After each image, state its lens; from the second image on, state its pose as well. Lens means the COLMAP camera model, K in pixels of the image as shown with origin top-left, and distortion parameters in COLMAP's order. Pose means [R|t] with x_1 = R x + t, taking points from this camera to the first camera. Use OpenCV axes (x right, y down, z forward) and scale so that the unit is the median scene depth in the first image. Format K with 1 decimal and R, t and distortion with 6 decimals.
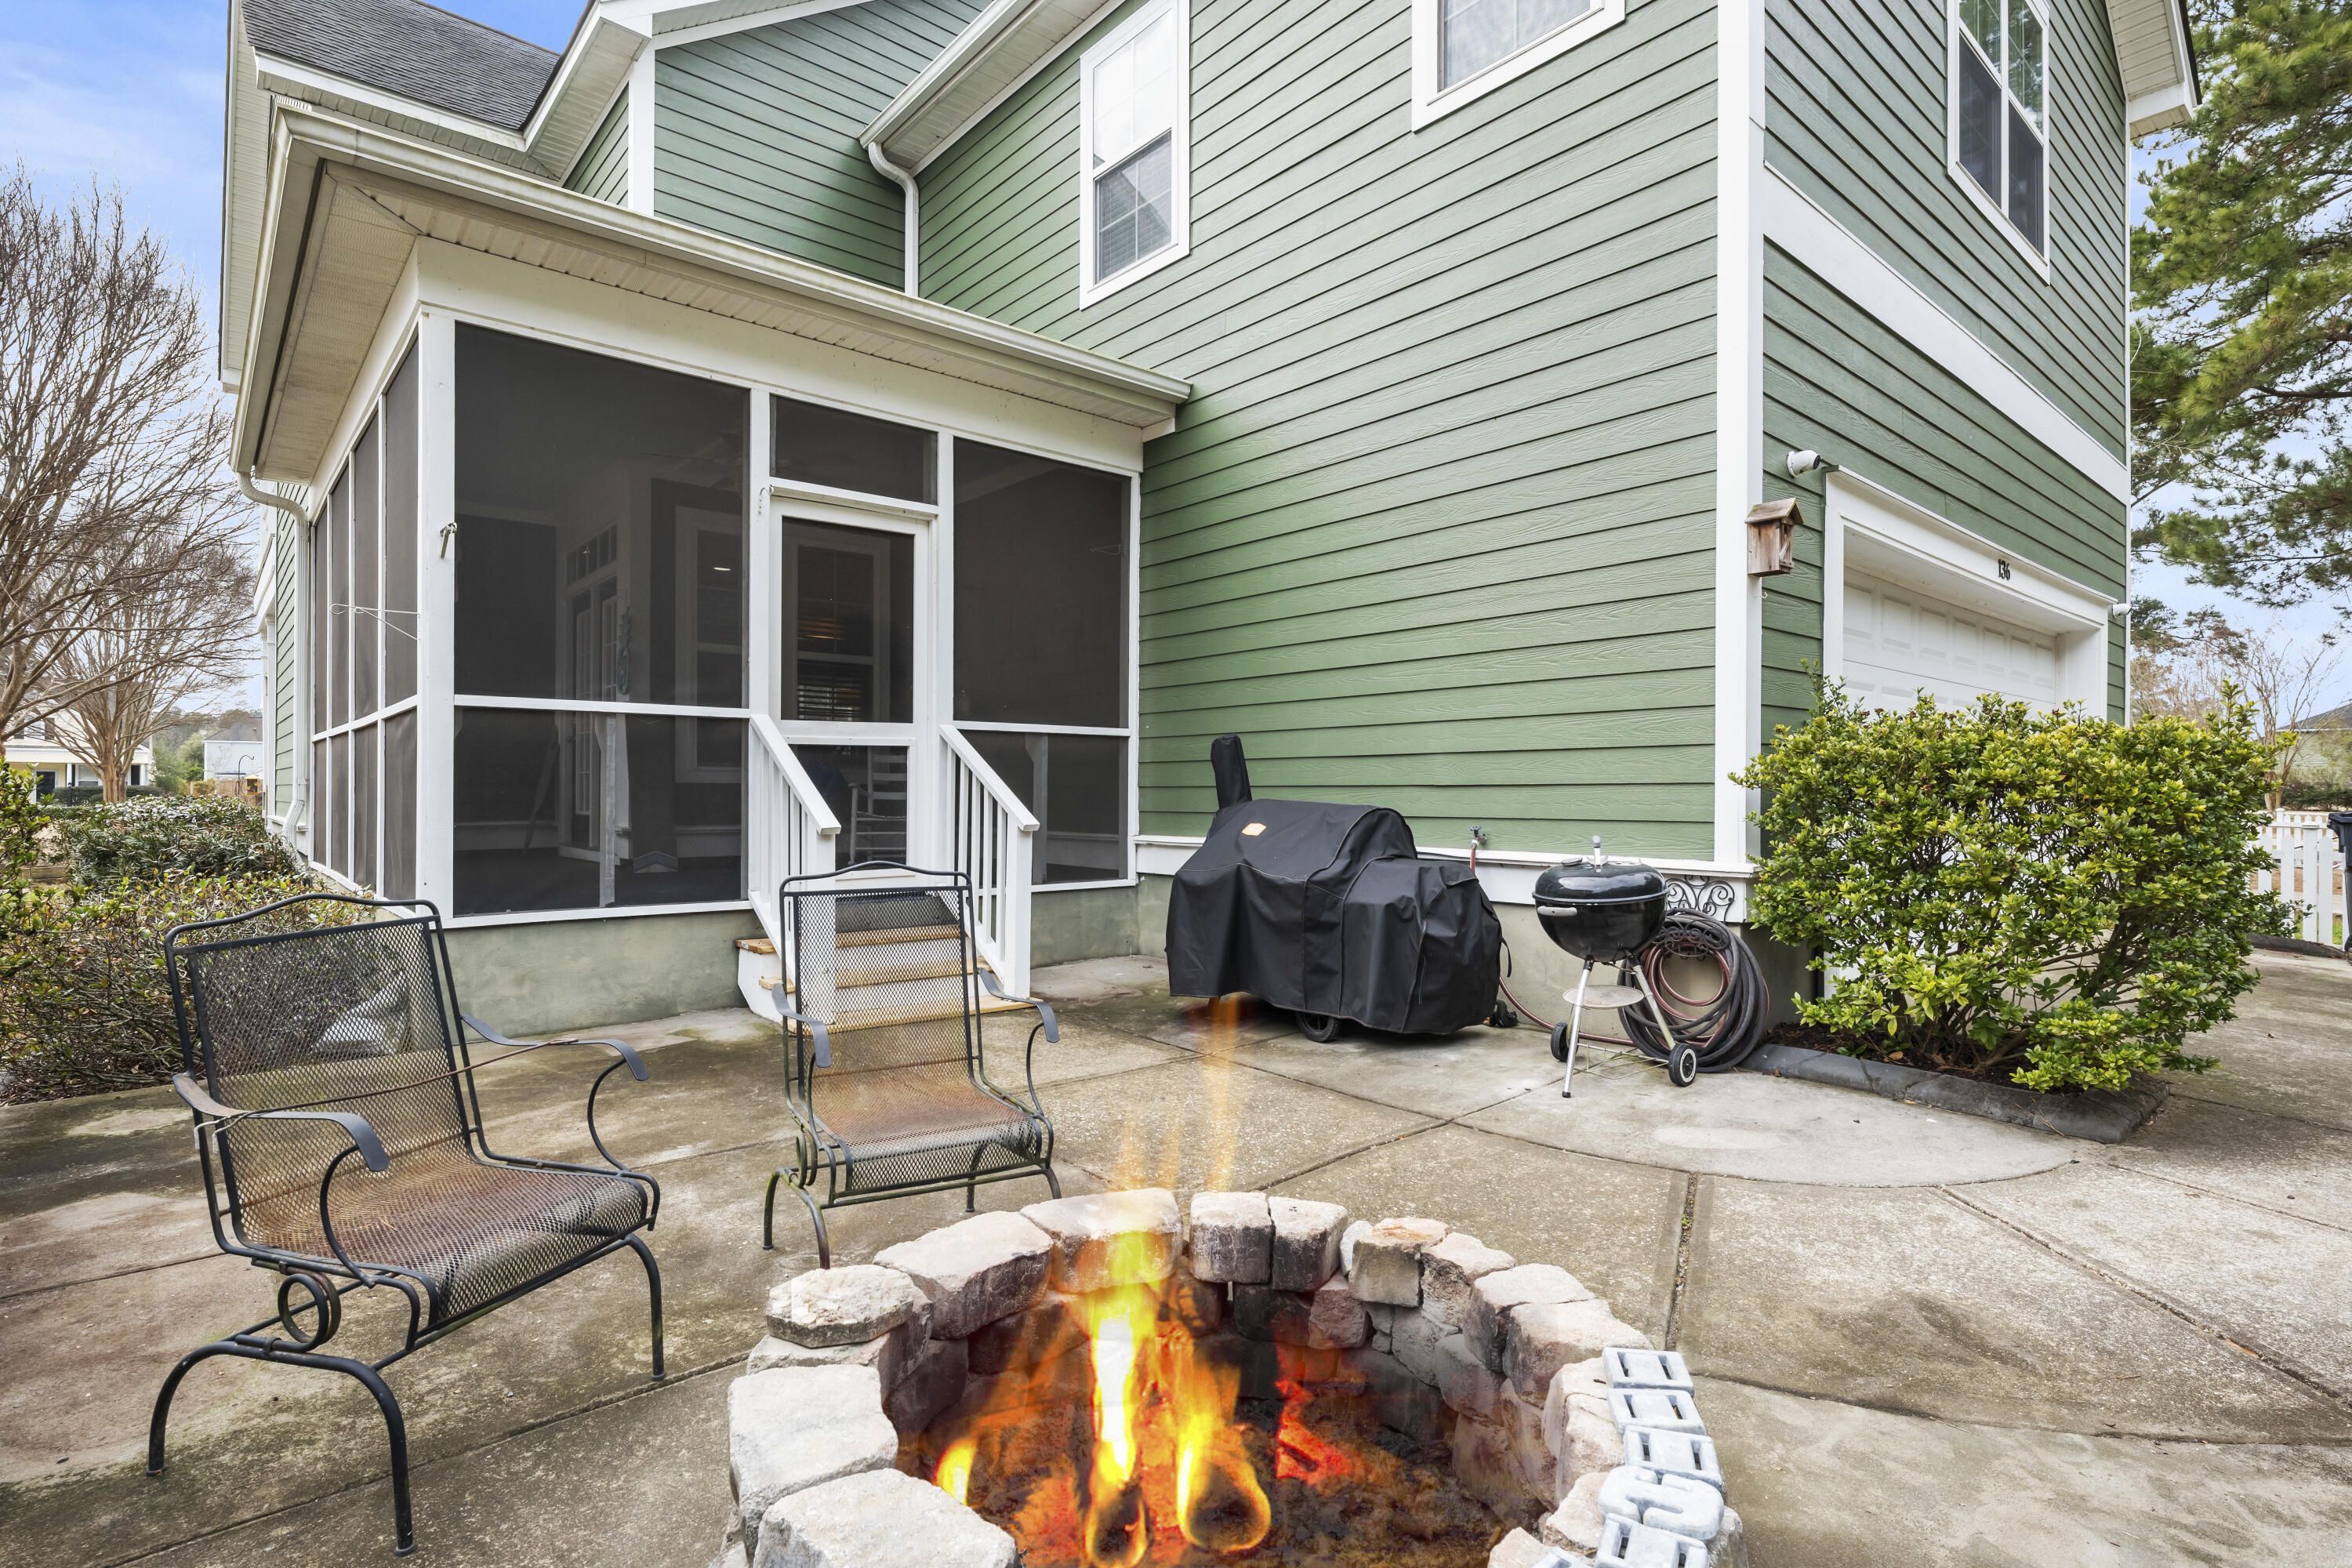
lens RADIAL K [[1156.7, 0, 1189.9], [0, 1156.7, 783.4], [0, 0, 1]] dist [-0.004530, 0.003969]
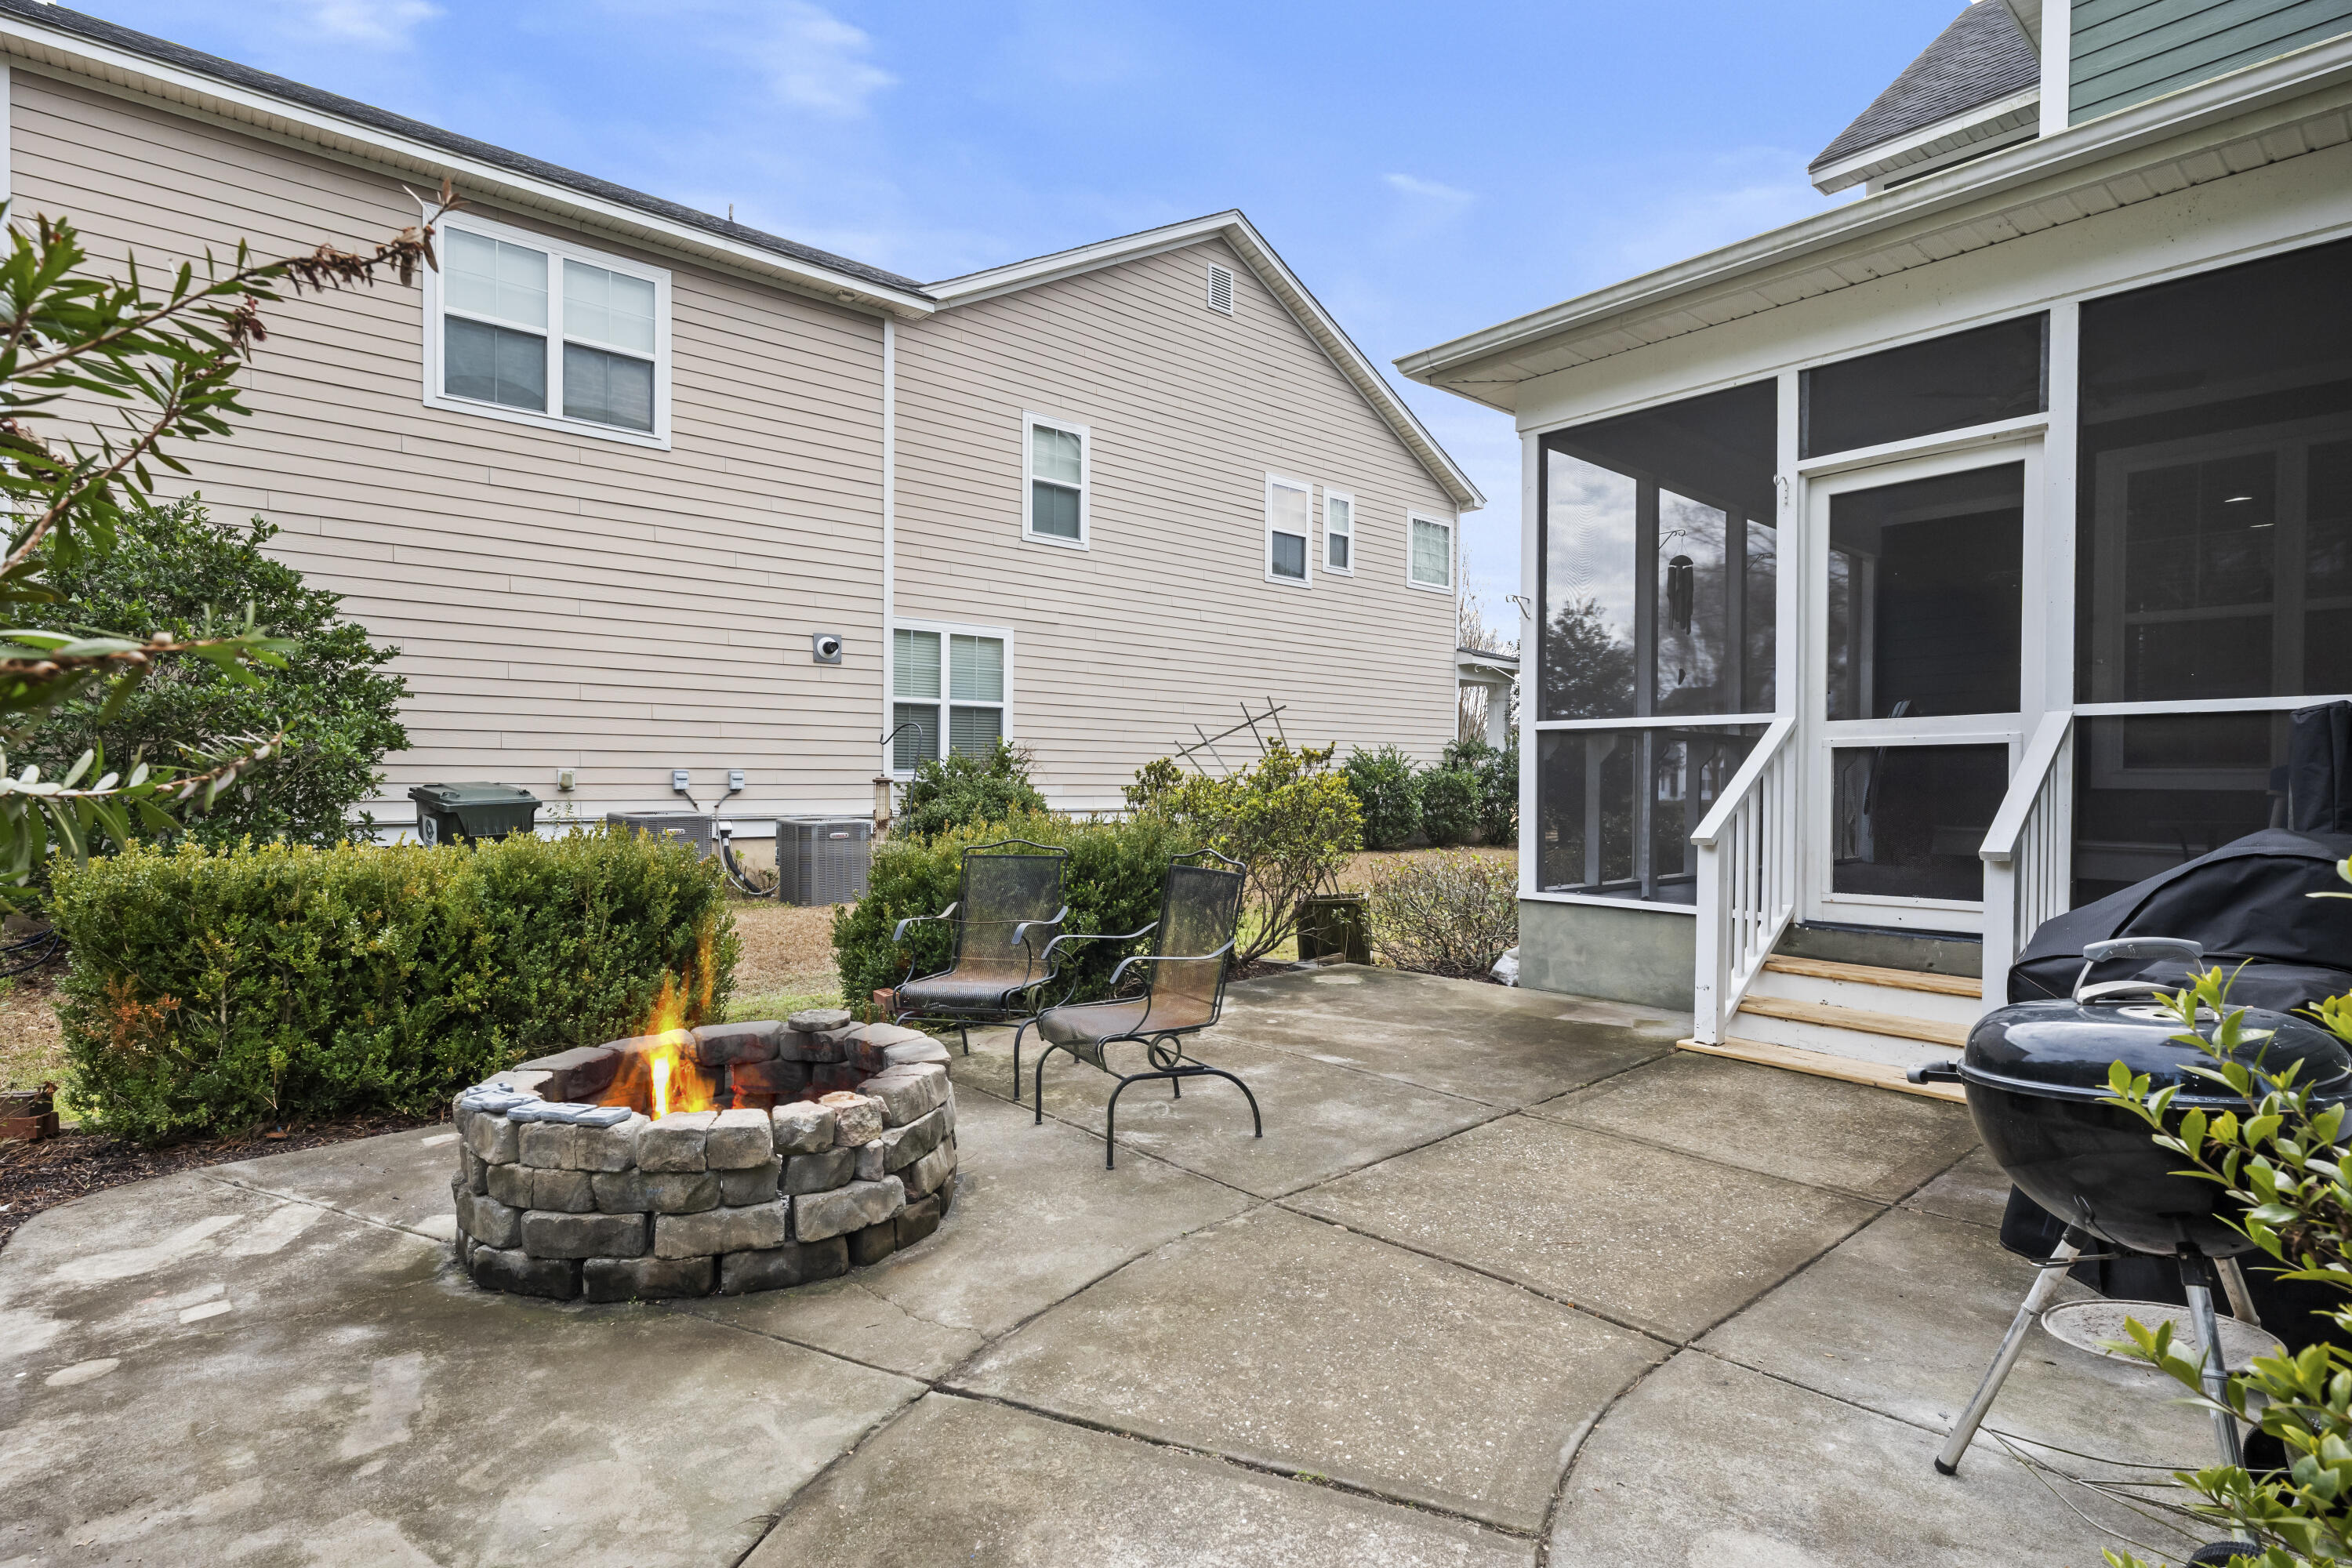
lens RADIAL K [[1156.7, 0, 1144.5], [0, 1156.7, 792.1], [0, 0, 1]] dist [-0.004530, 0.003969]
pose [[-0.023925, 0.008418, -0.999678, 0.658488], [-0.001470, 0.999963, 0.008455, -0.007291], [0.999713, 0.001671, -0.023911, 0.563894]]
